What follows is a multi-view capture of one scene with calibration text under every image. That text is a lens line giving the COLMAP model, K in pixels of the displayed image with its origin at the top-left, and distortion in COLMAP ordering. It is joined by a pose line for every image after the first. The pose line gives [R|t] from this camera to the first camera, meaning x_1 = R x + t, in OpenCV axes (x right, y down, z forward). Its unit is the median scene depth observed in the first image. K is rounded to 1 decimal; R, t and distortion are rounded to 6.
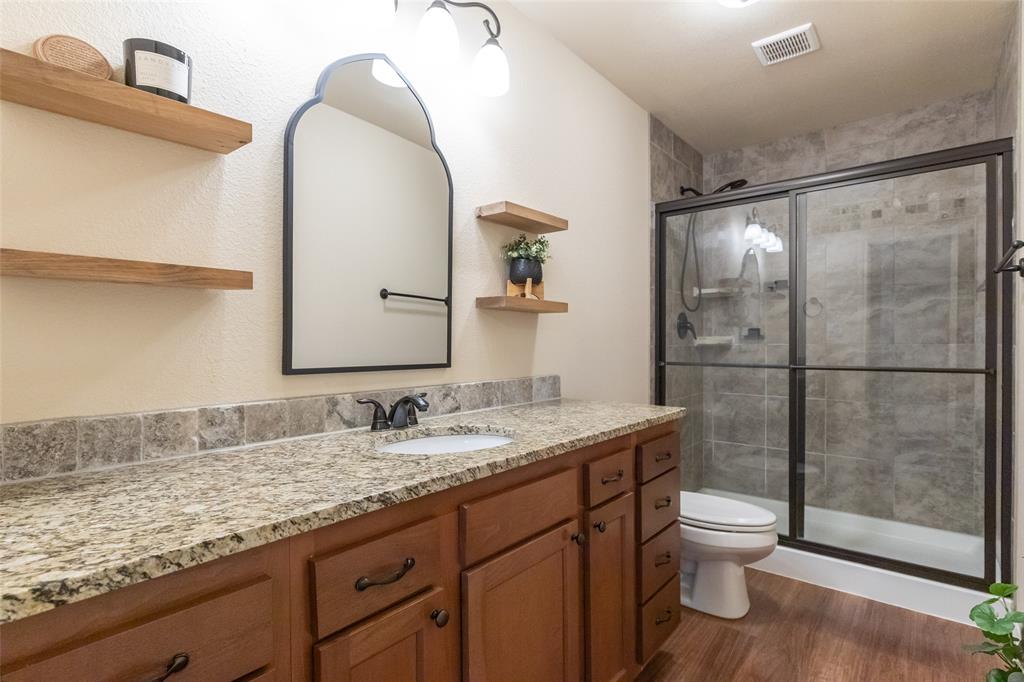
lens RADIAL K [[503.8, 0, 511.8], [0, 503.8, 345.4], [0, 0, 1]] dist [-0.002403, -0.000048]
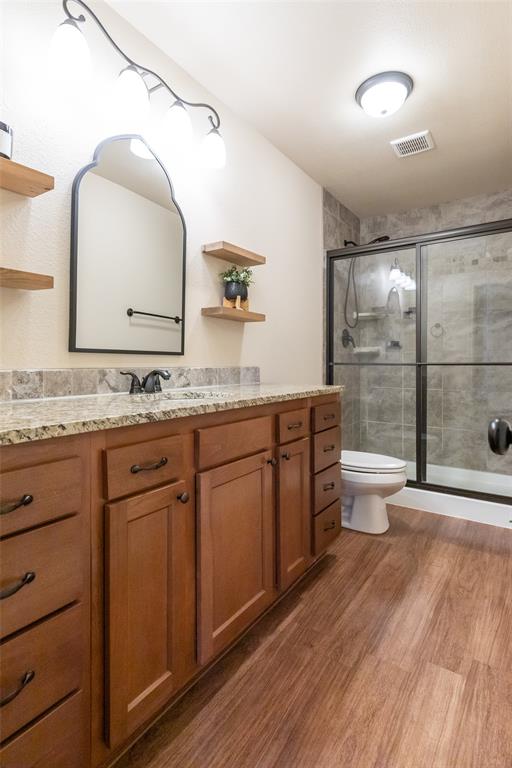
lens RADIAL K [[386.7, 0, 253.9], [0, 386.7, 358.8], [0, 0, 1]] dist [0.001348, 0.000273]
pose [[0.996471, 0.005370, 0.083761, -0.013813], [-0.004079, 0.999870, -0.015582, 0.065502], [-0.083834, 0.015186, 0.996364, -0.104511]]
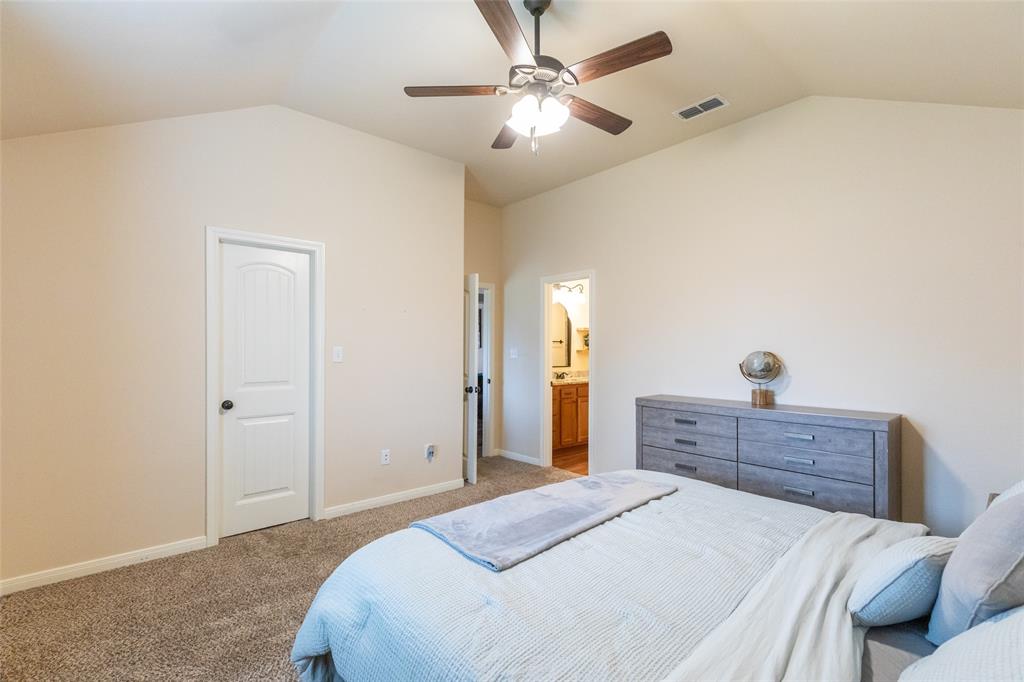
lens RADIAL K [[459.6, 0, 511.5], [0, 459.6, 346.9], [0, 0, 1]] dist [0.008732, 0.000004]
pose [[0.987499, 0.005010, -0.157548, -0.002229], [-0.006468, 0.999941, -0.008745, -0.085838], [0.157495, 0.009655, 0.987473, -2.803816]]
